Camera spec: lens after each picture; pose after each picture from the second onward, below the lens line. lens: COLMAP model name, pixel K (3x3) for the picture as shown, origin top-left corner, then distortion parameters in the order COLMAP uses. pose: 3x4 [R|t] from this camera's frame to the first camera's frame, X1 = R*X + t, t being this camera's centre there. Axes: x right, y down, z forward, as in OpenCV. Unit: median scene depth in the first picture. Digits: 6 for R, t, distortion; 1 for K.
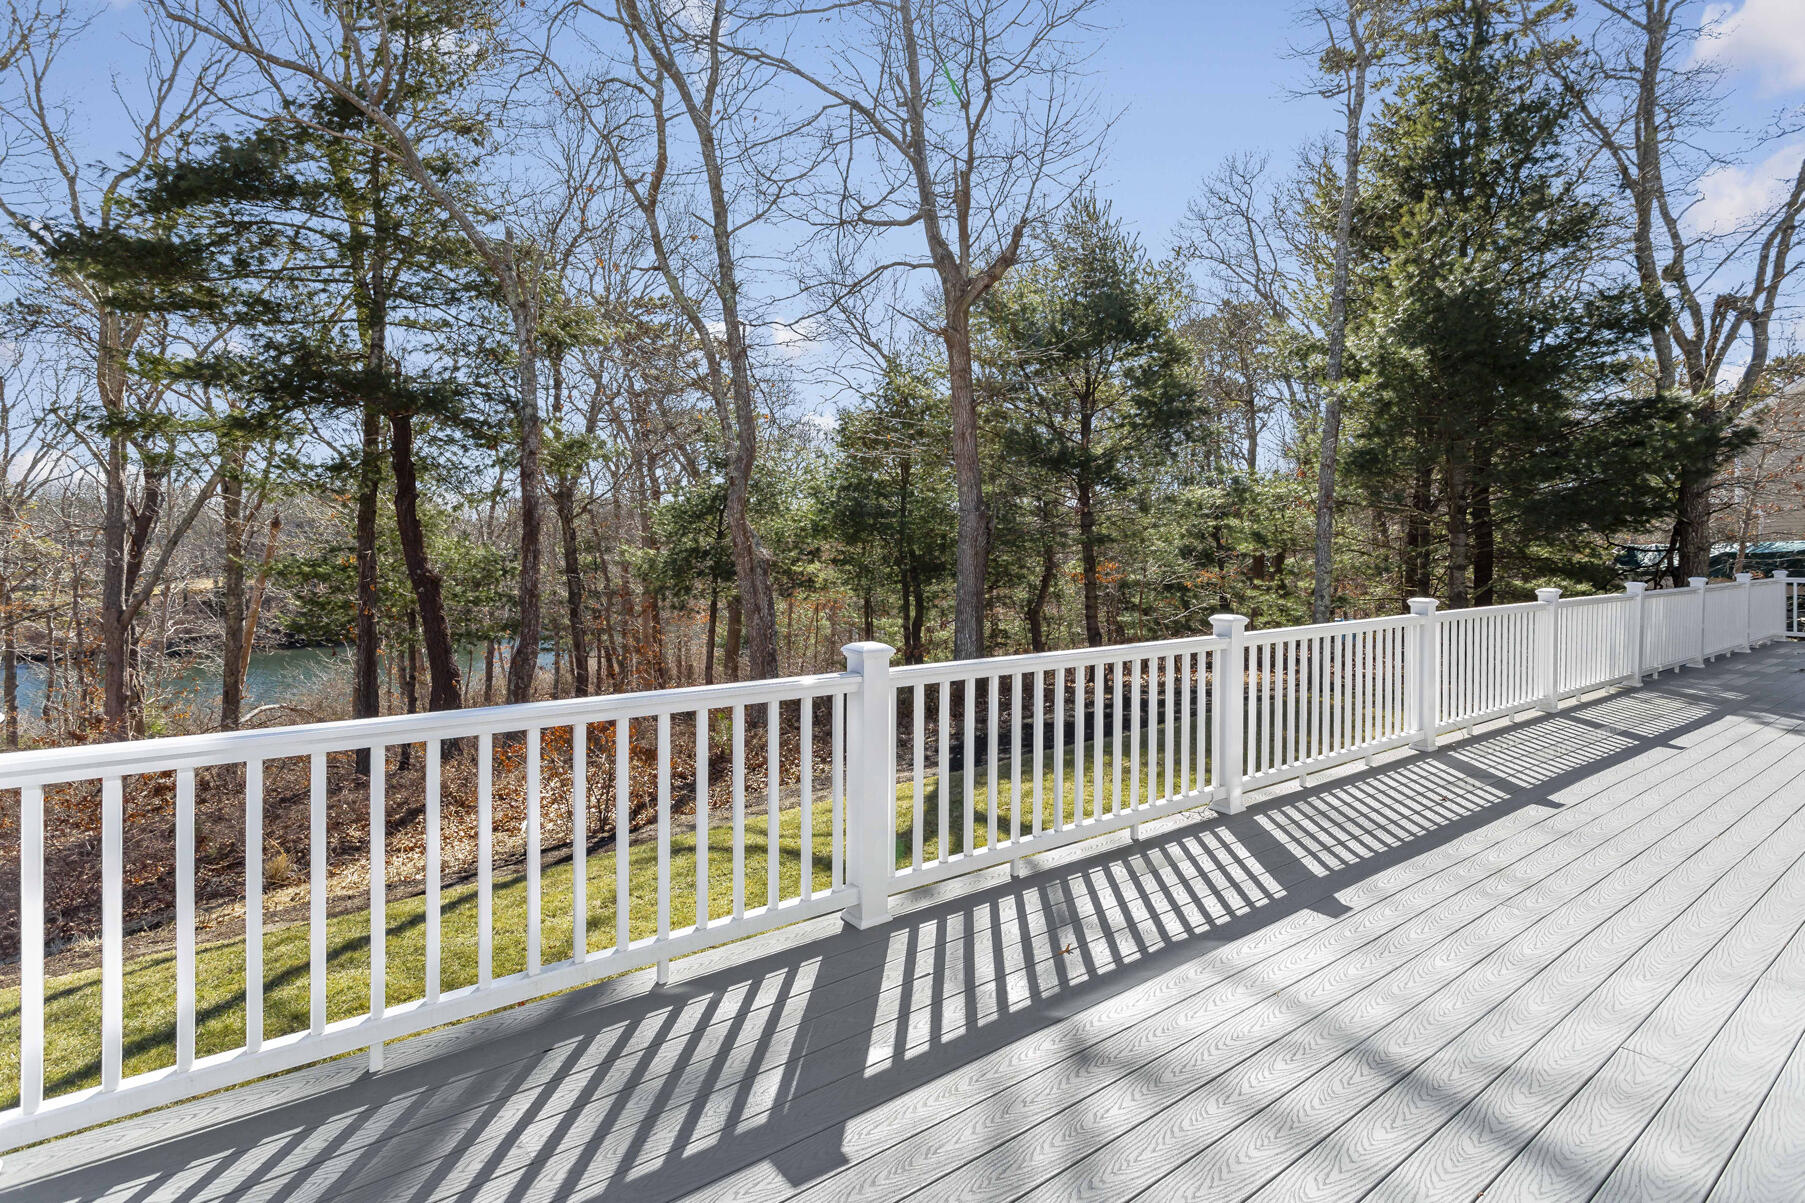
lens RADIAL K [[930.5, 0, 933.1], [0, 930.5, 554.5], [0, 0, 1]] dist [-0.002653, 0.001153]
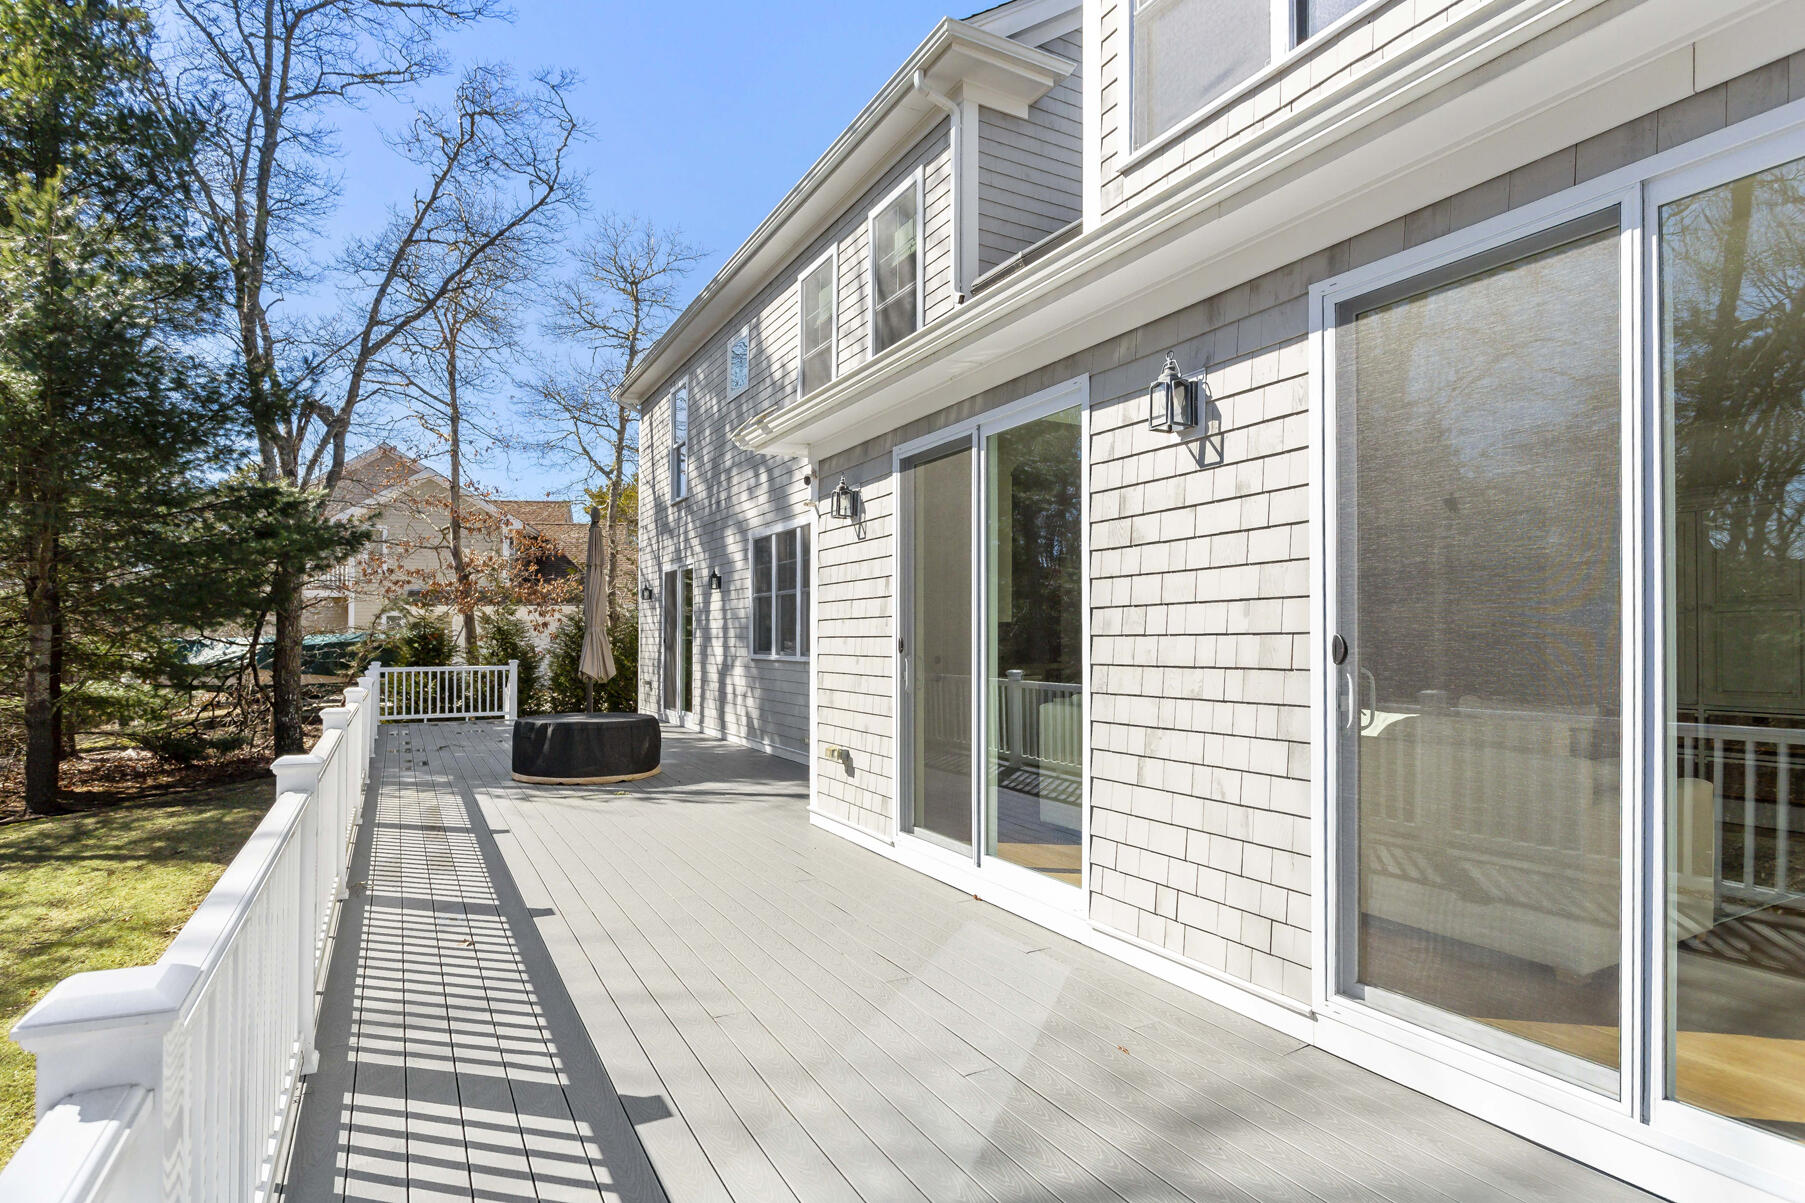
lens RADIAL K [[930.5, 0, 896.4], [0, 930.5, 634.6], [0, 0, 1]] dist [-0.002653, 0.001153]
pose [[0.154066, 0.006991, 0.988036, -0.103699], [0.005194, 0.999955, -0.007885, -0.004324], [-0.988047, 0.006347, 0.154023, 0.217613]]
